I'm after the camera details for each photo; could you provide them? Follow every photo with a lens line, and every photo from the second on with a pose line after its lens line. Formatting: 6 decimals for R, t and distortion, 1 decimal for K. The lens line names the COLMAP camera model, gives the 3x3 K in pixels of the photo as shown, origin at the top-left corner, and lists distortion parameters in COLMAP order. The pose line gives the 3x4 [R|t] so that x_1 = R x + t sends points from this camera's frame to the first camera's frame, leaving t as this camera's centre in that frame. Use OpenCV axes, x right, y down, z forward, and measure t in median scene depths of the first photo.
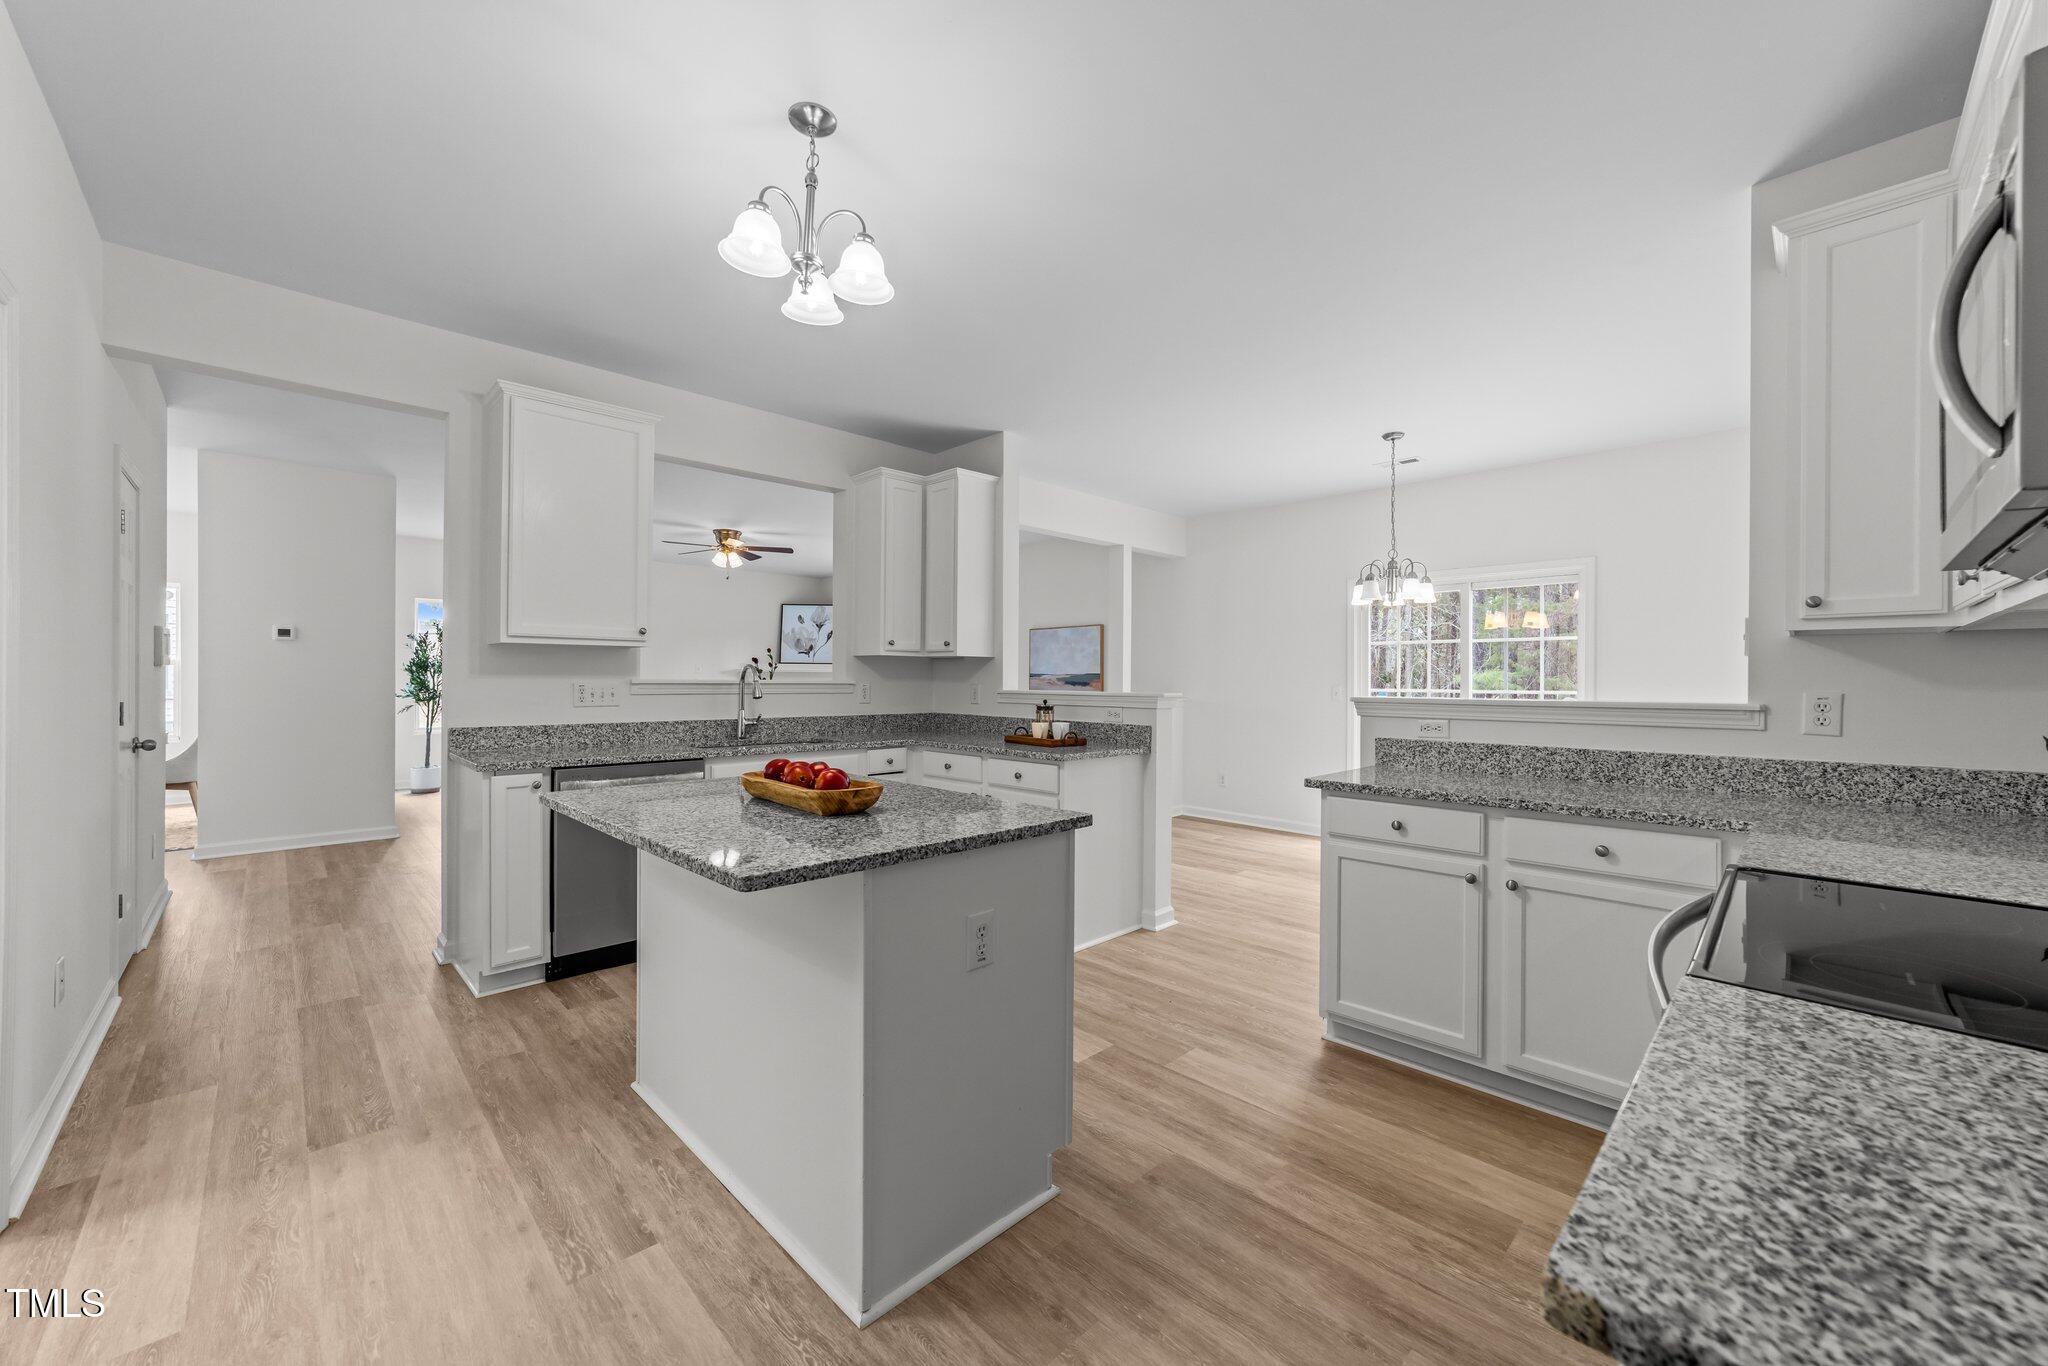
lens RADIAL K [[781.8, 0, 1016.8], [0, 781.8, 673.9], [0, 0, 1]] dist [-0.012069, 0.004712]
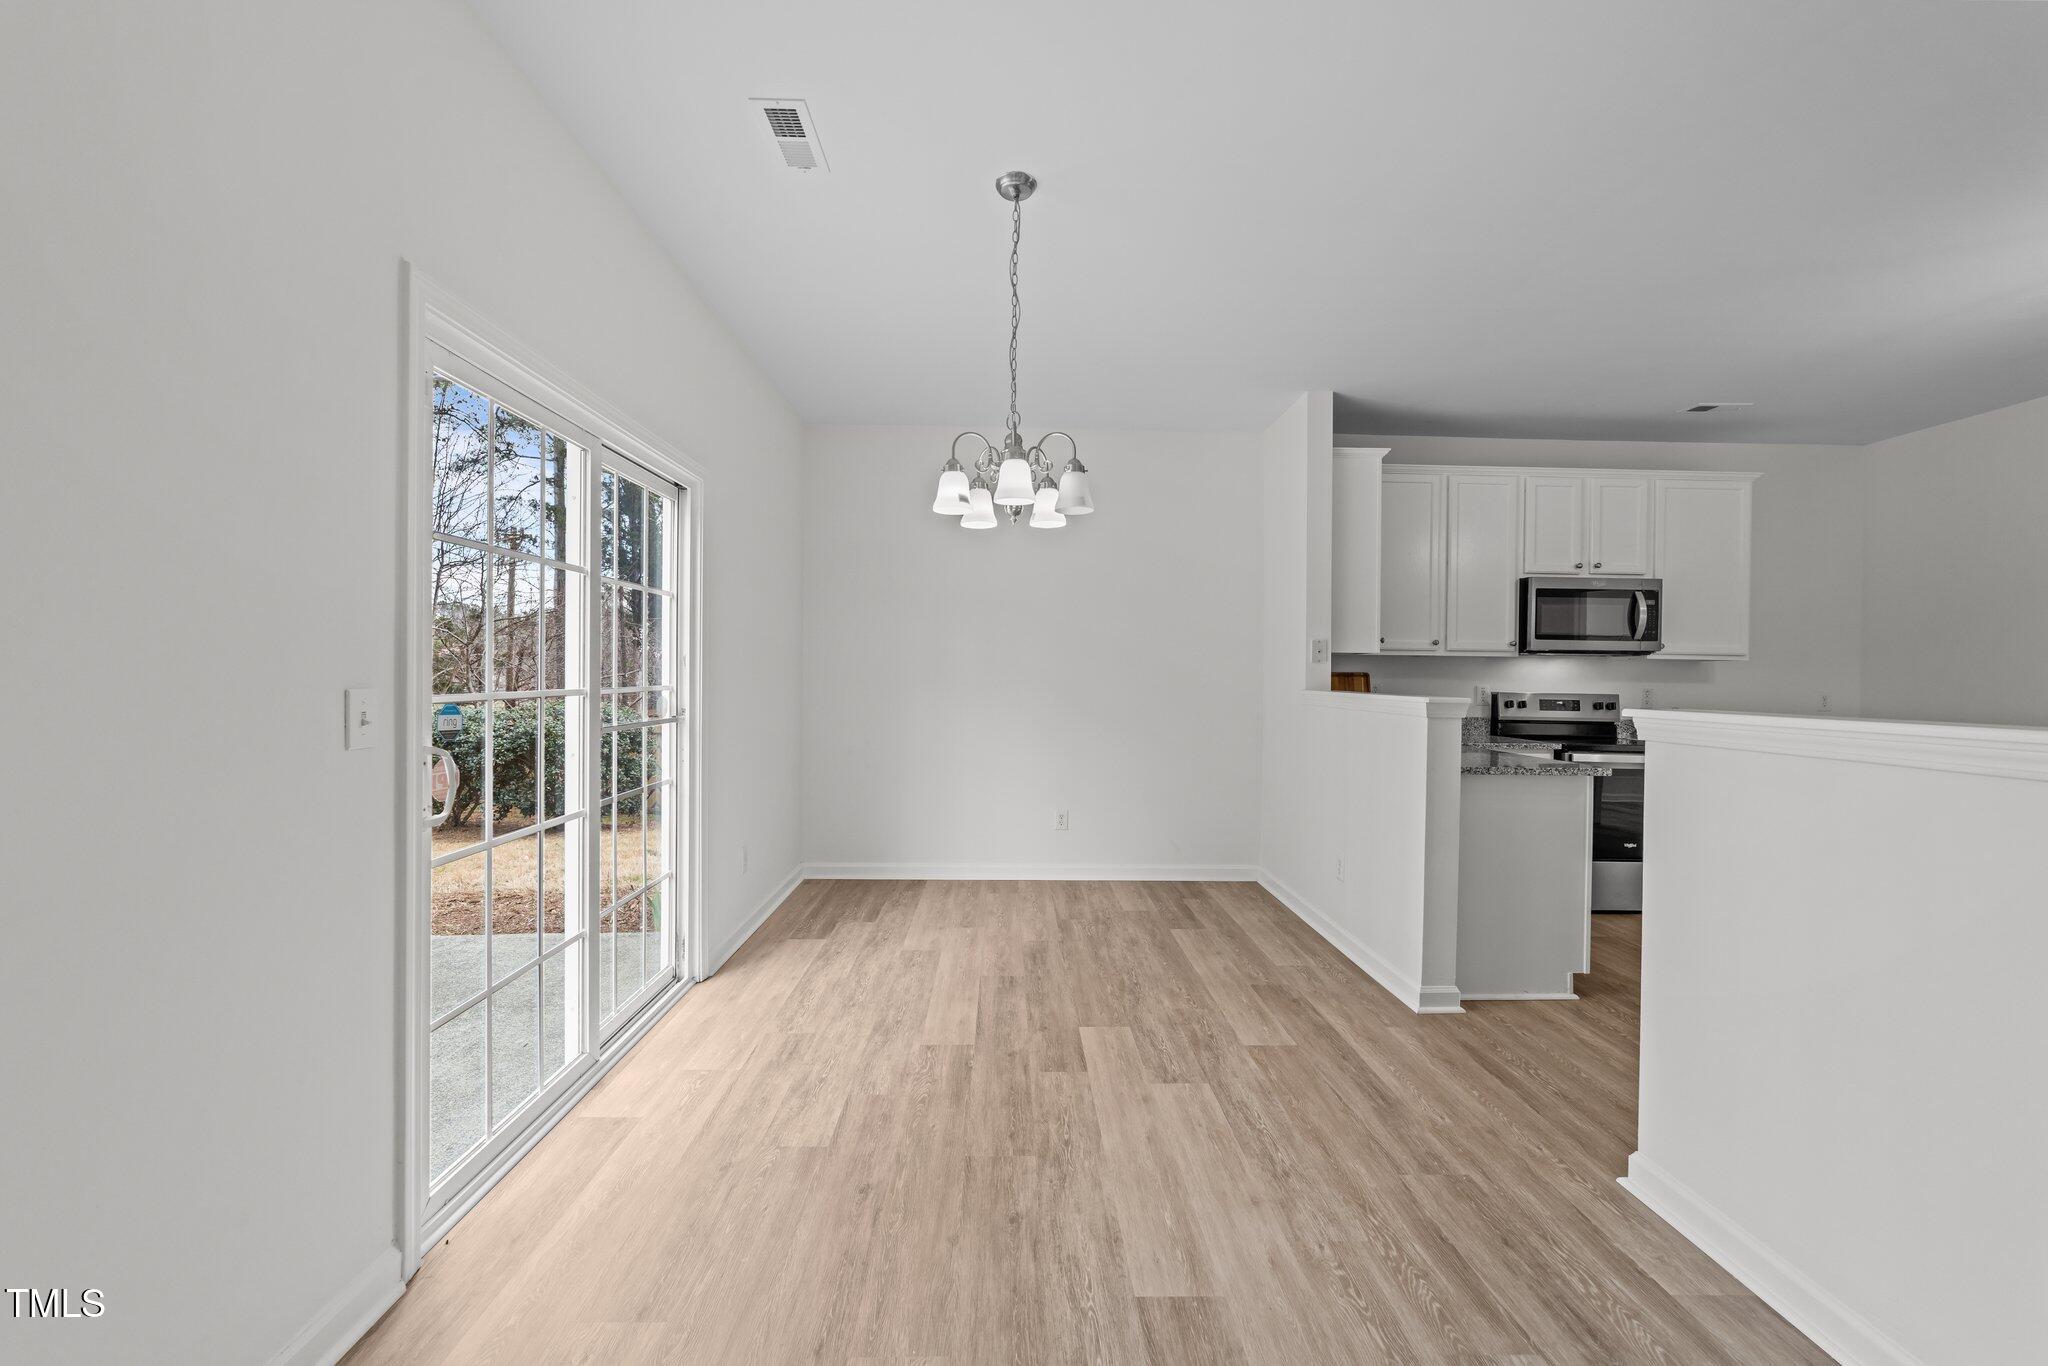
lens RADIAL K [[781.8, 0, 1018.9], [0, 781.8, 679.7], [0, 0, 1]] dist [-0.012069, 0.004712]
pose [[-0.738785, -0.018437, 0.673689, 0.148974], [-0.021235, 0.999766, 0.004074, 0.012204], [-0.673607, -0.011296, -0.739004, 1.470855]]
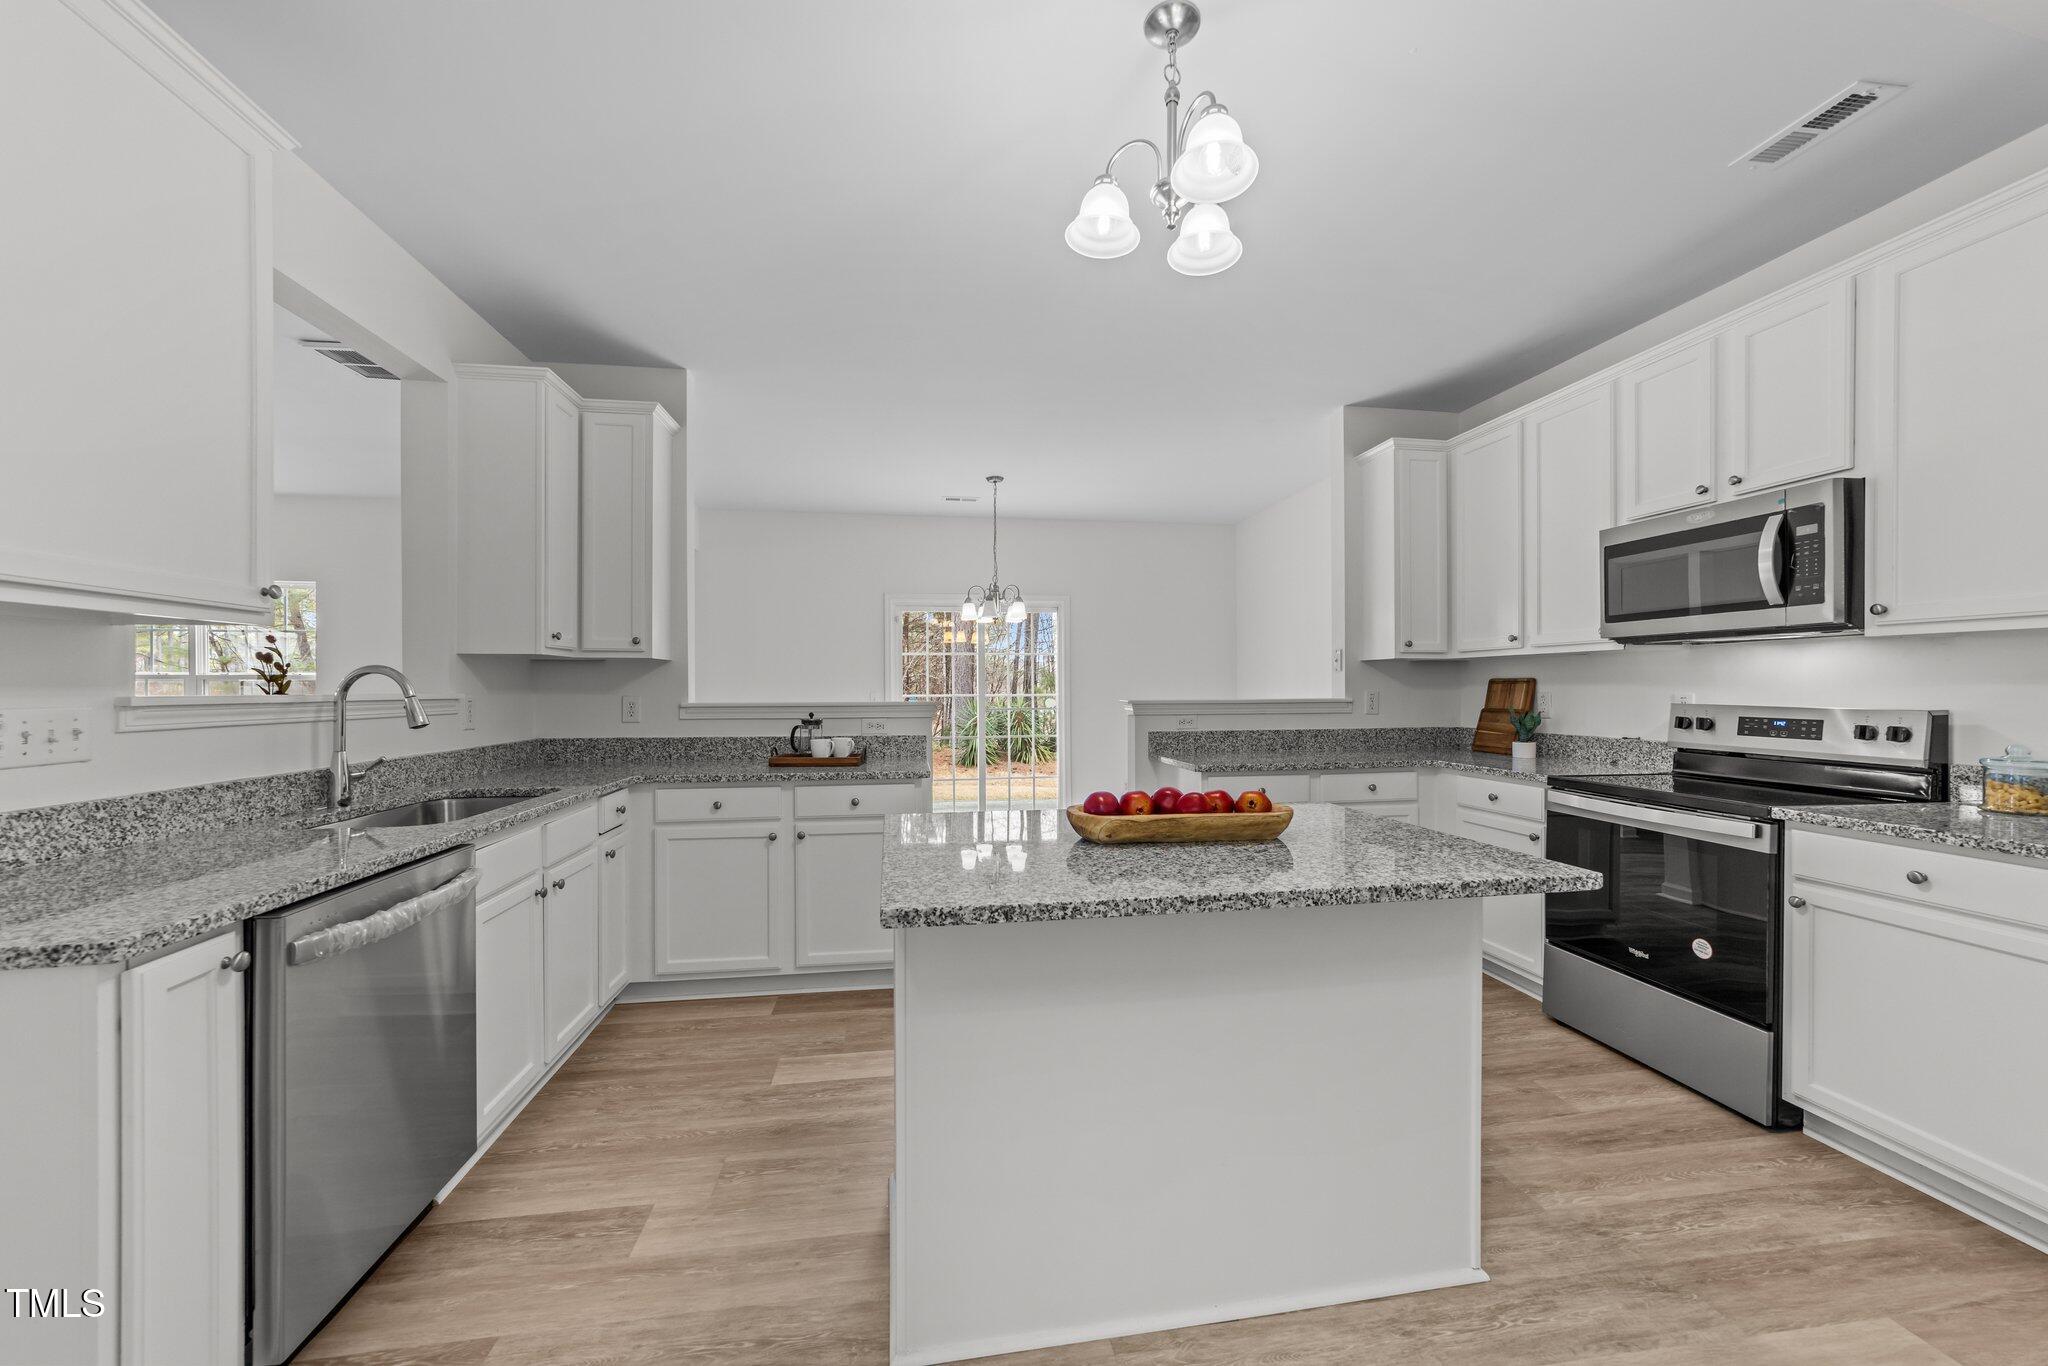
lens RADIAL K [[781.8, 0, 1017.3], [0, 781.8, 685.8], [0, 0, 1]] dist [-0.012069, 0.004712]
pose [[0.577188, -0.005754, 0.816591, -0.500544], [0.001151, 0.999980, 0.006233, -0.000789], [-0.816611, -0.002657, 0.577183, 0.310734]]
